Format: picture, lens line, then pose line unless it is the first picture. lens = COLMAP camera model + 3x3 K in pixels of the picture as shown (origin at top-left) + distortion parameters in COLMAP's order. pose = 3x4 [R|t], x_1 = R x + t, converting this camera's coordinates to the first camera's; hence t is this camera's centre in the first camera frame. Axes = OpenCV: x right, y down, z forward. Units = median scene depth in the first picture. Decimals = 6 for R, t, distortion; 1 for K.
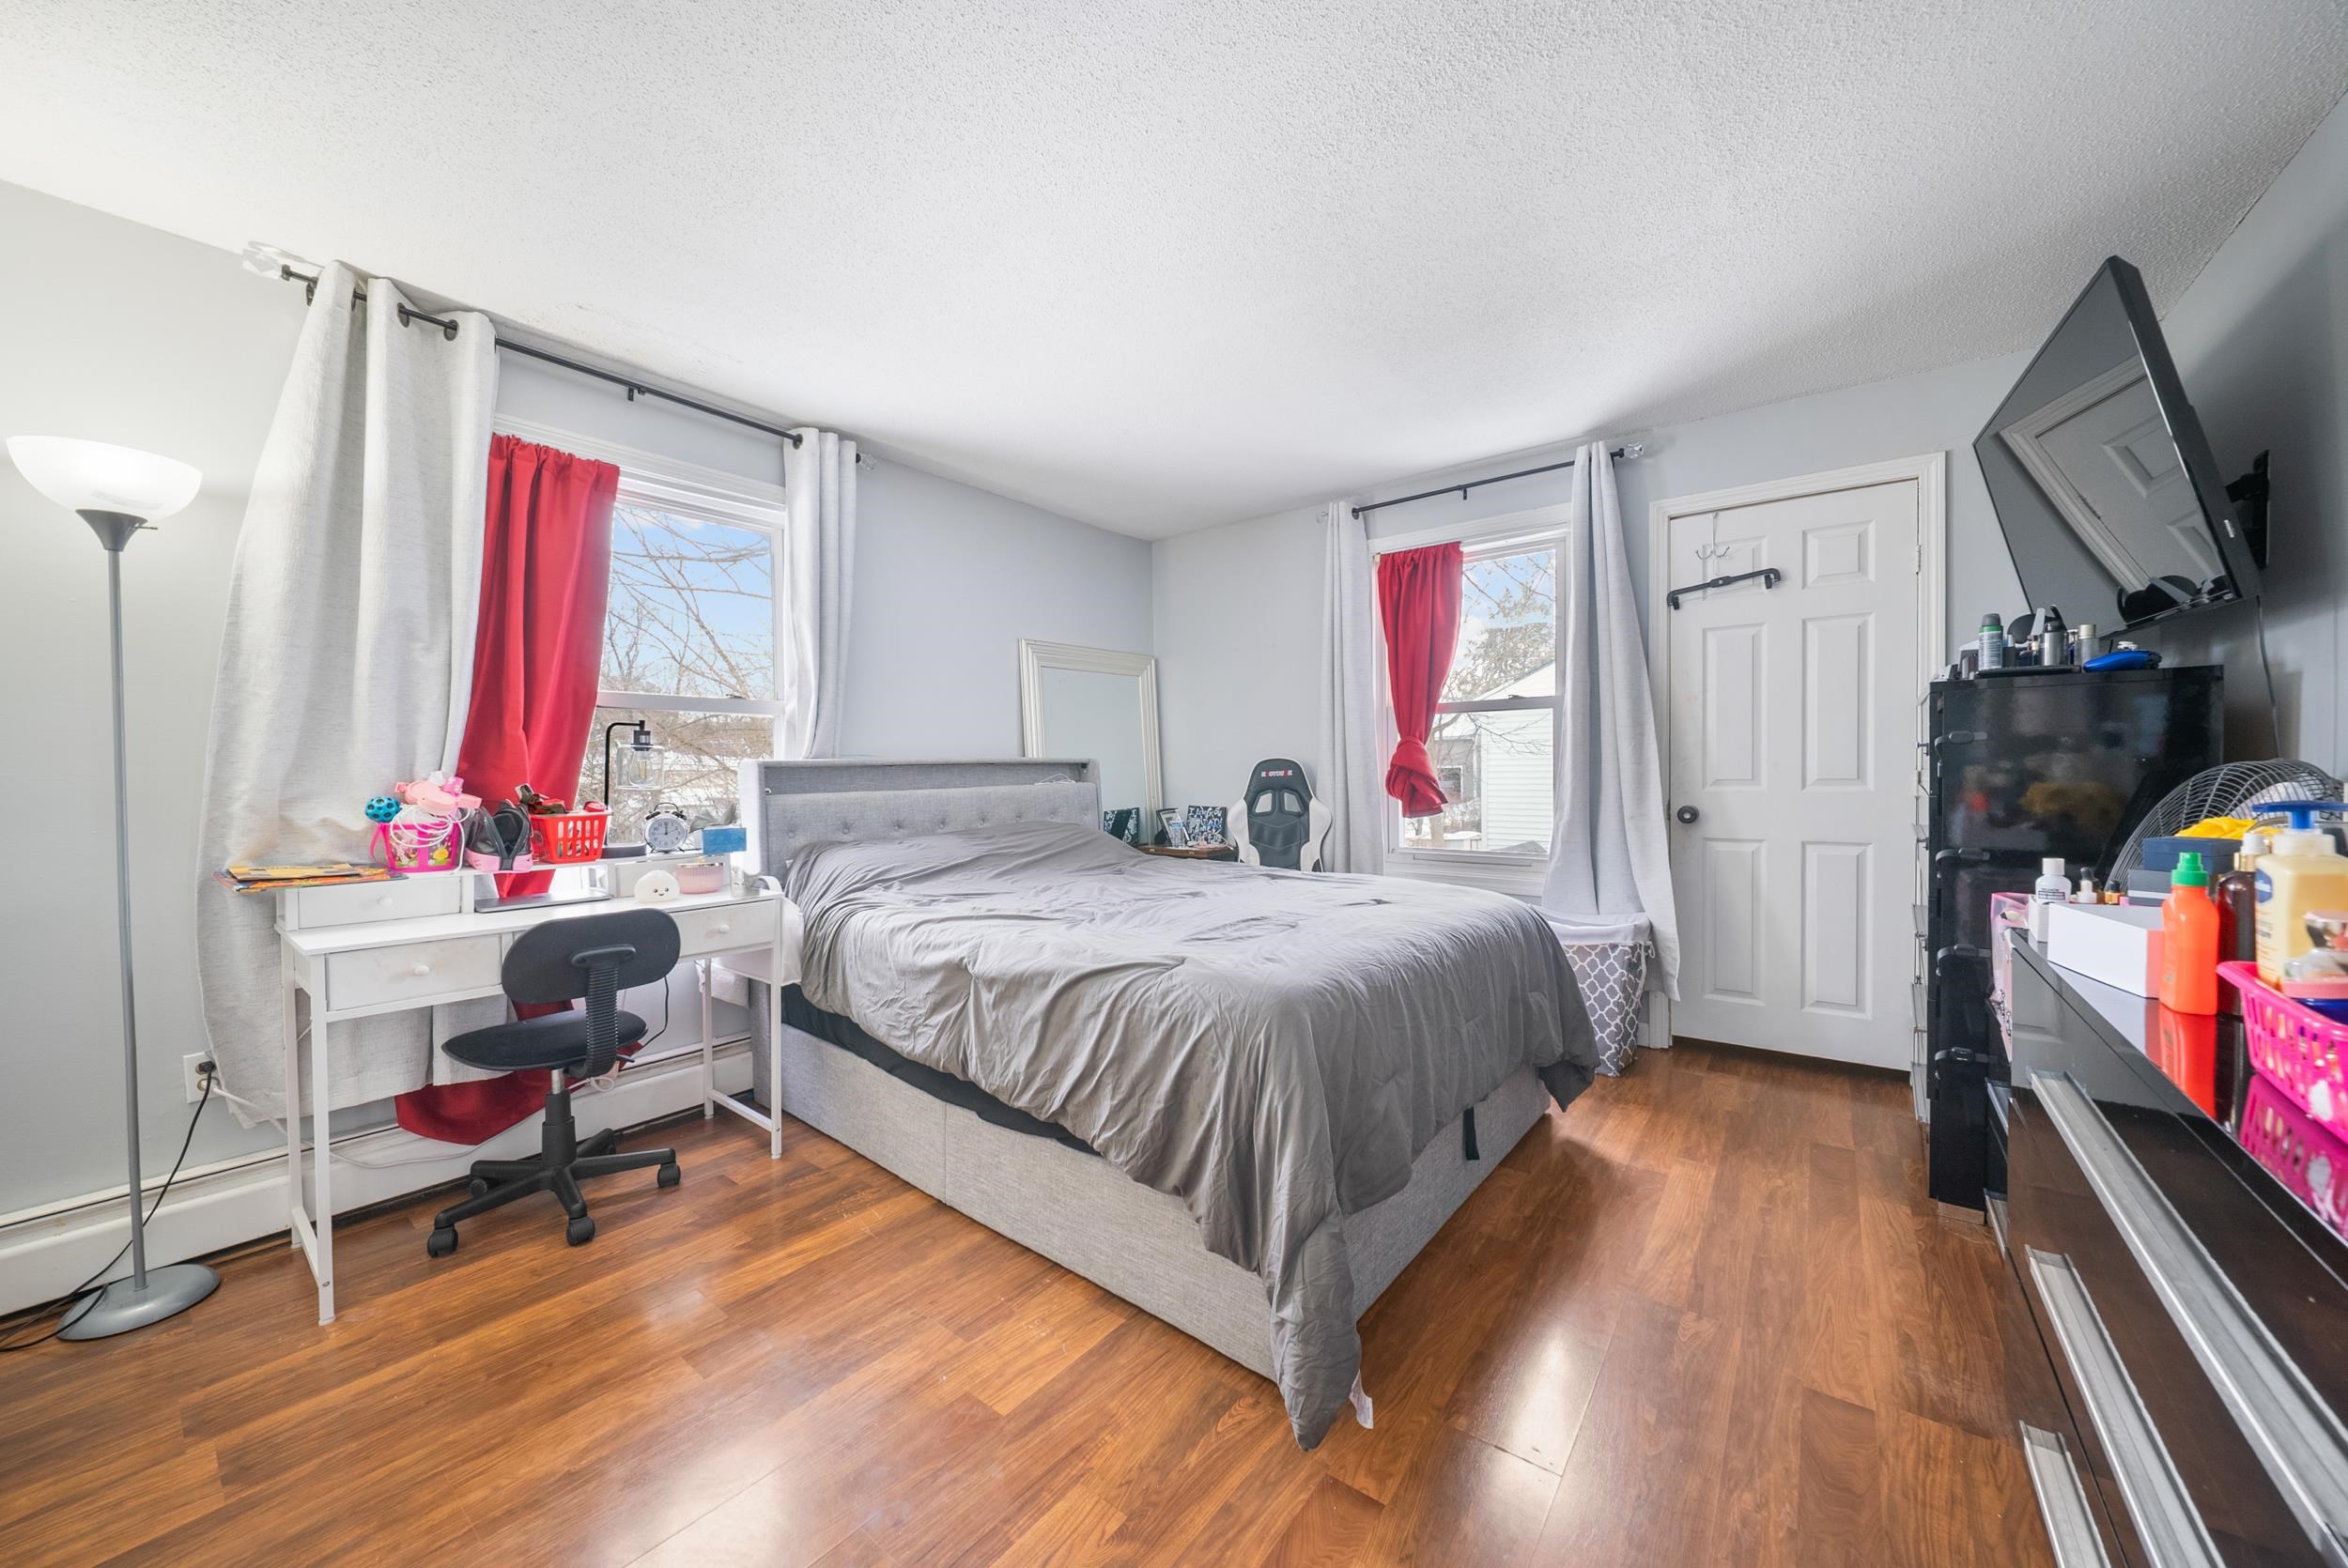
lens RADIAL K [[803.4, 0, 1169.8], [0, 803.4, 770.5], [0, 0, 1]] dist [0.000644, 0.000014]
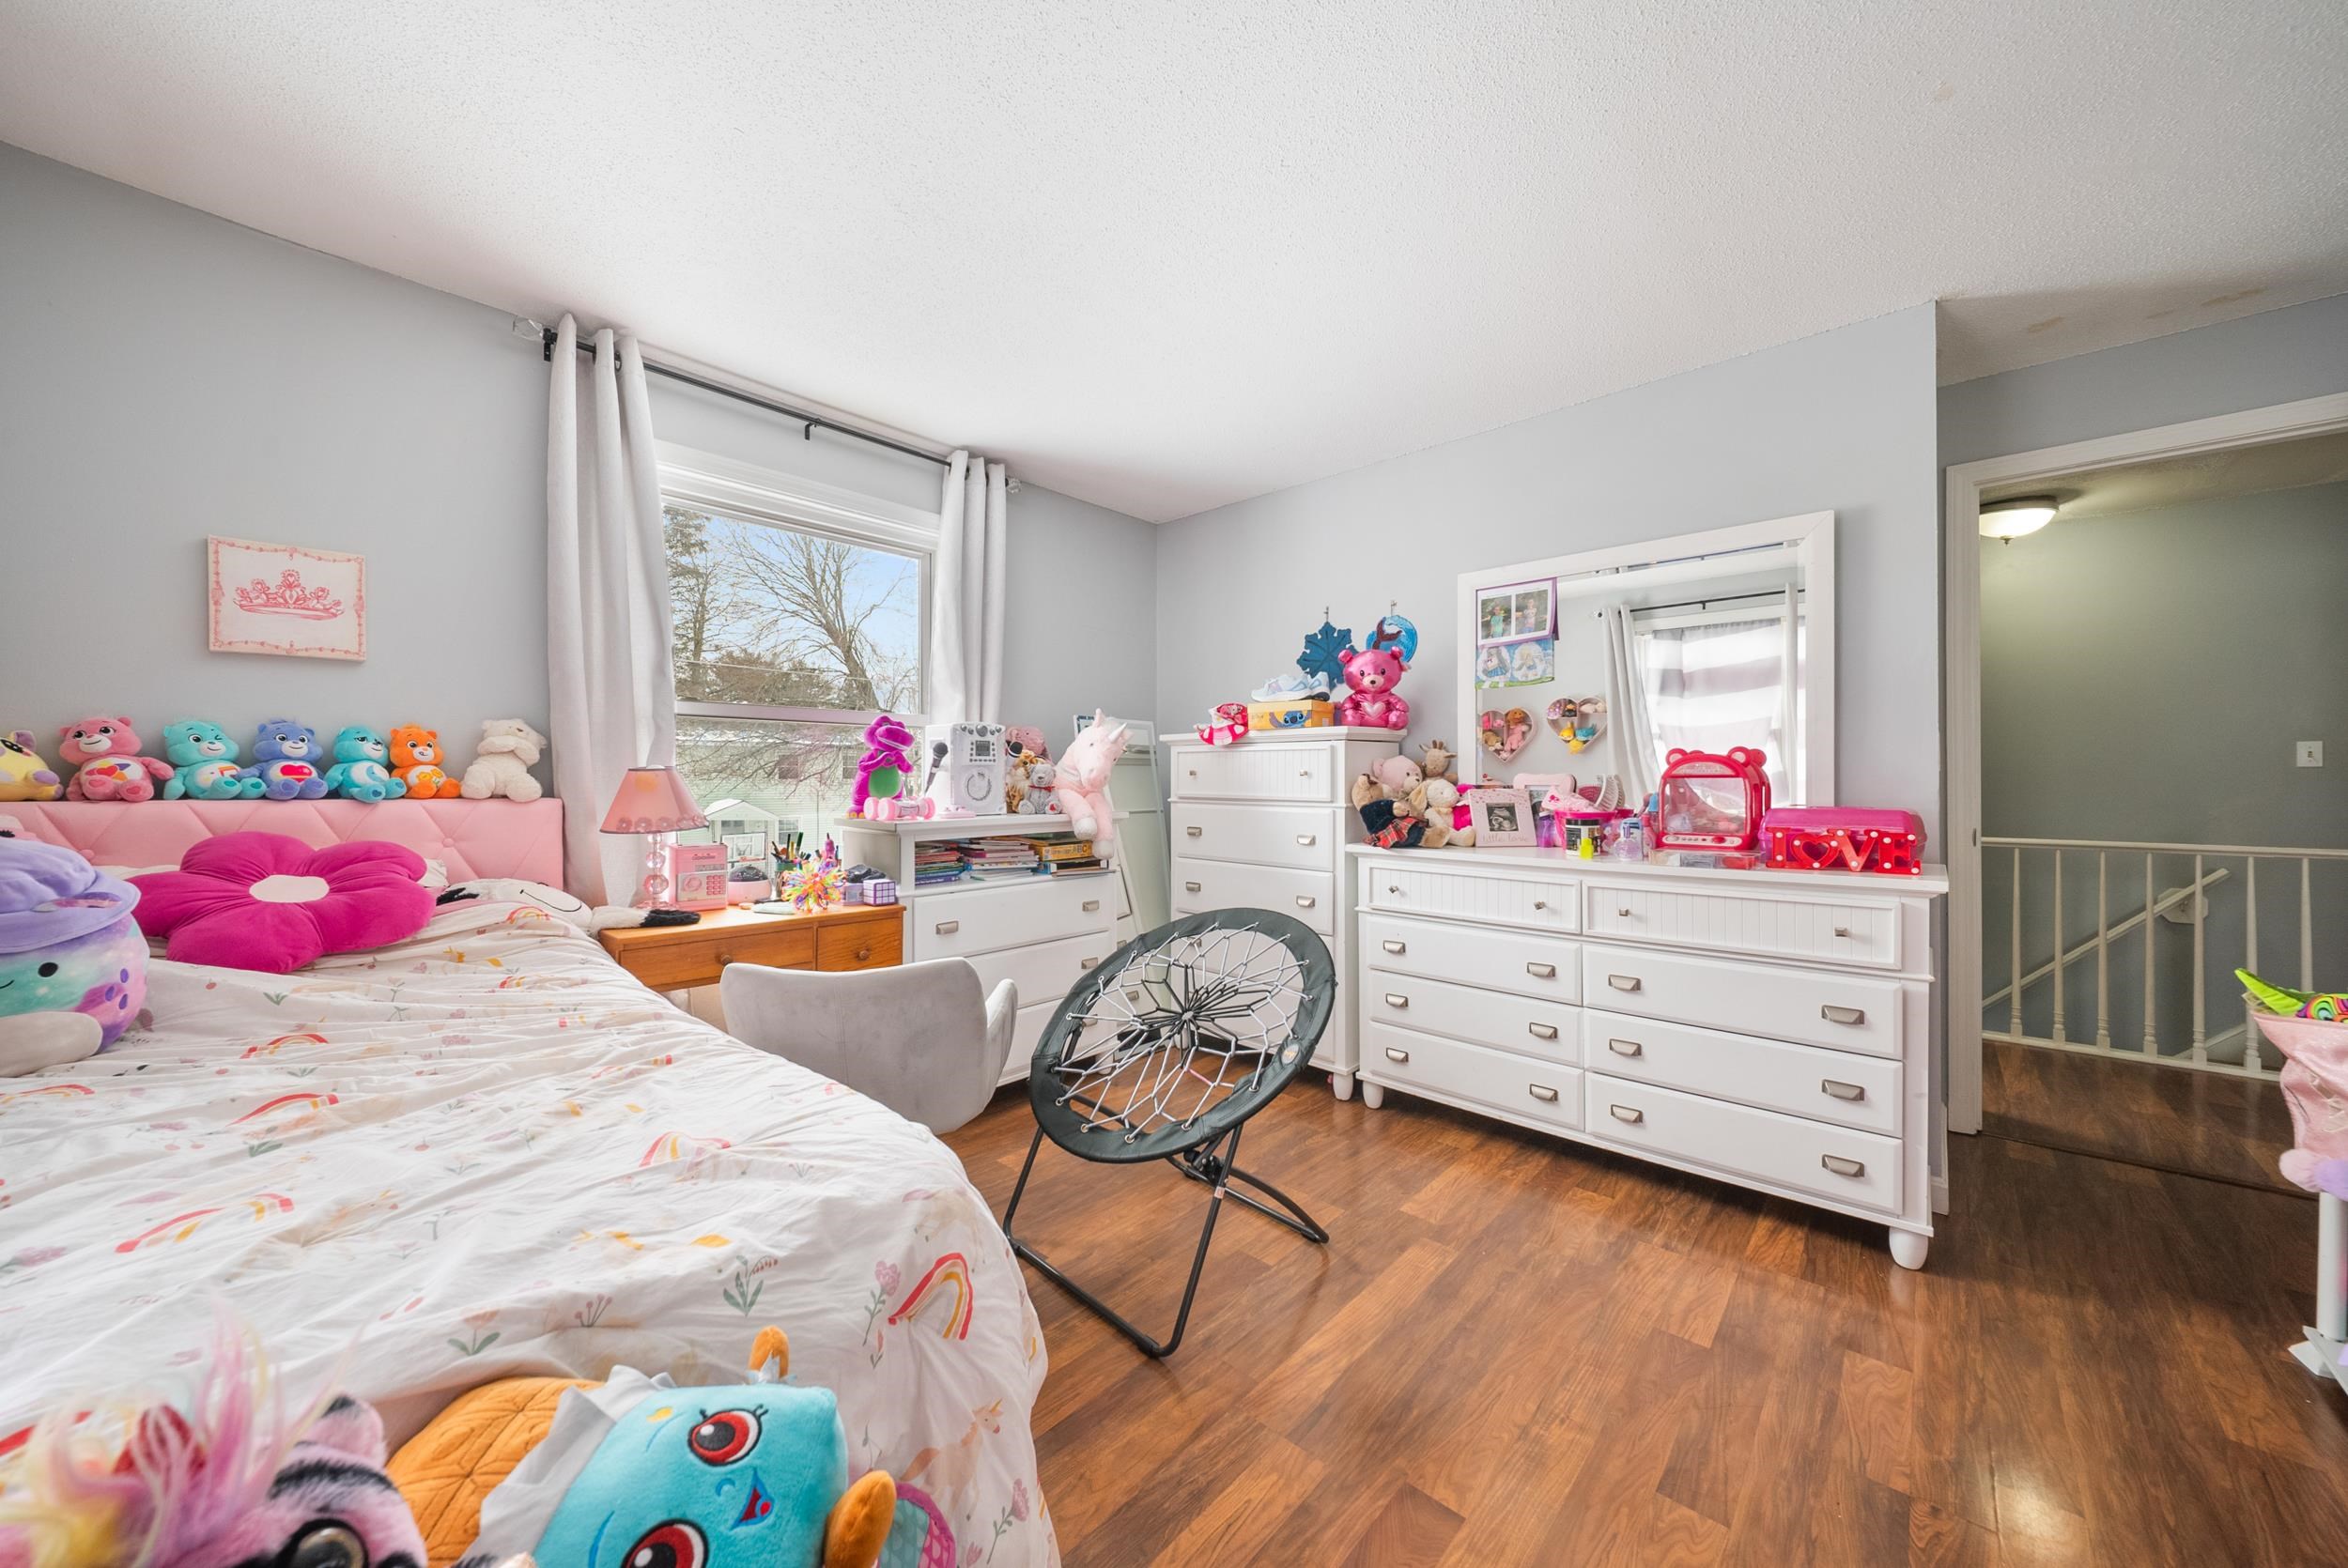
lens RADIAL K [[825.4, 0, 1178.1], [0, 825.4, 784.2], [0, 0, 1]] dist [0.010811, -0.000003]
pose [[0.997769, 0.010350, -0.065961, -0.056788], [-0.009383, 0.999844, 0.014945, -0.000917], [0.066105, -0.014293, 0.997710, -0.071803]]
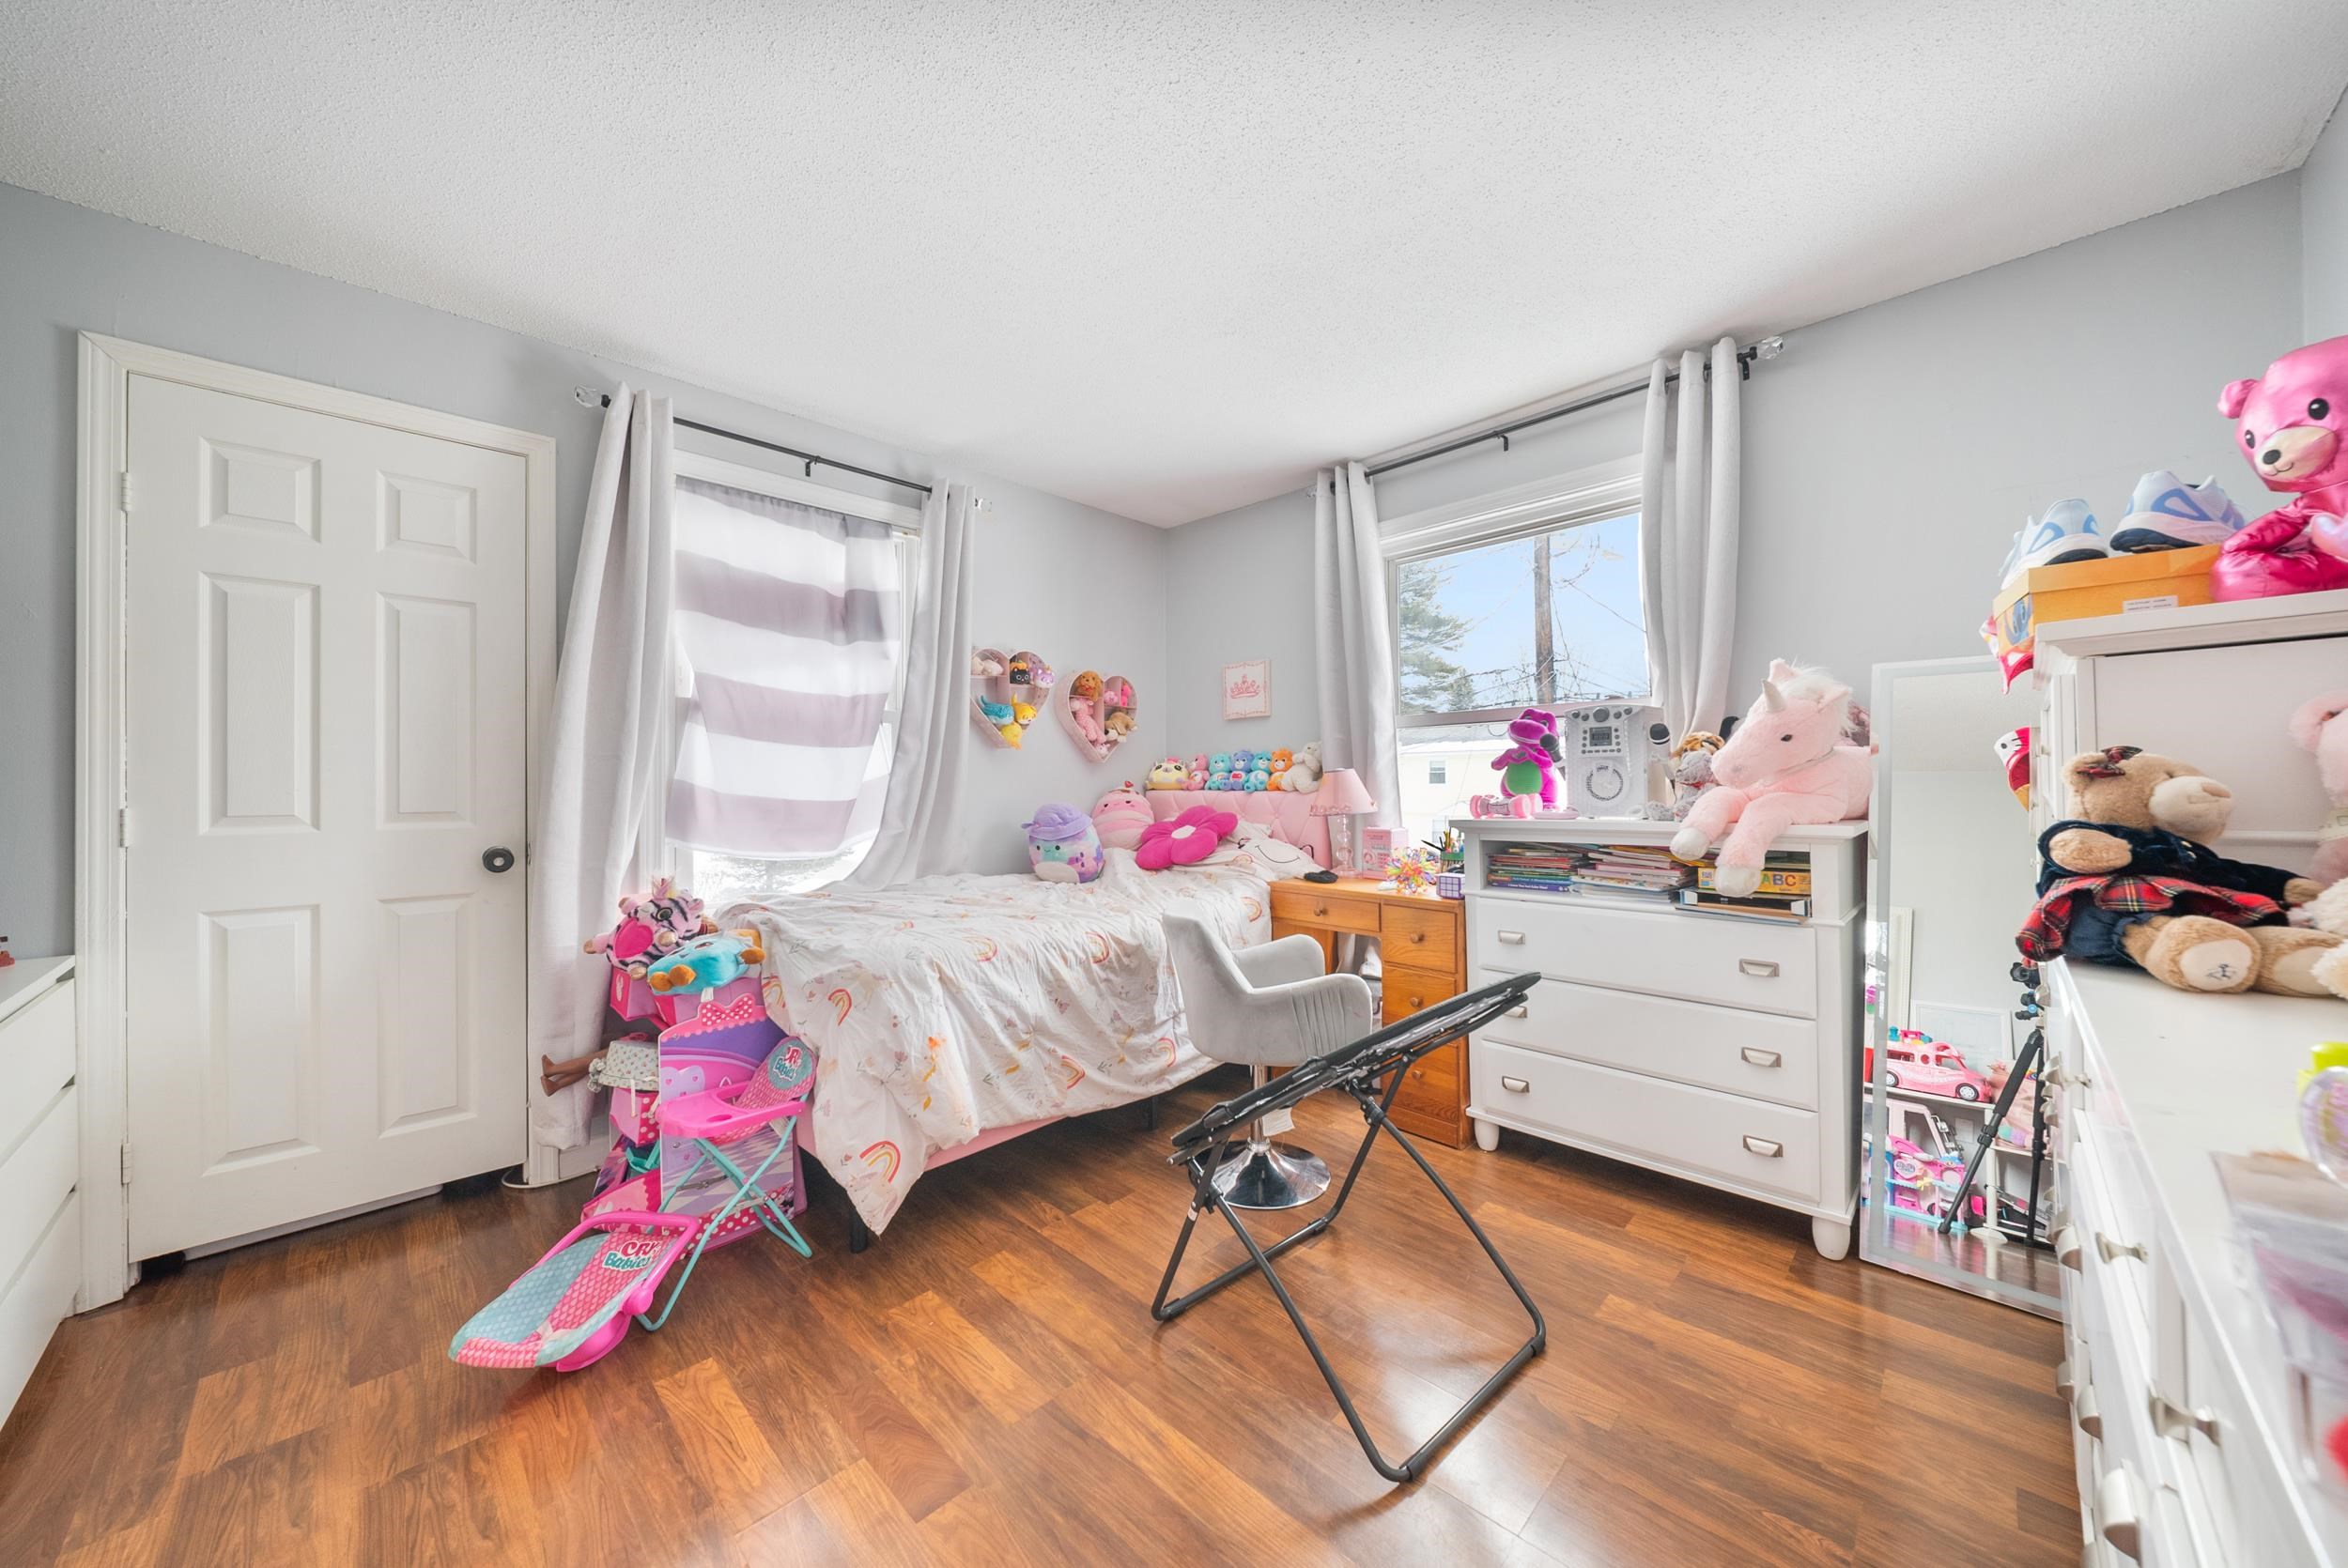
lens RADIAL K [[825.4, 0, 1178.1], [0, 825.4, 784.2], [0, 0, 1]] dist [0.010811, -0.000003]
pose [[-0.100838, 0.009902, -0.994854, 0.358029], [0.020623, 0.999756, 0.007860, 0.003660], [0.994689, -0.019724, -0.101017, 0.411211]]
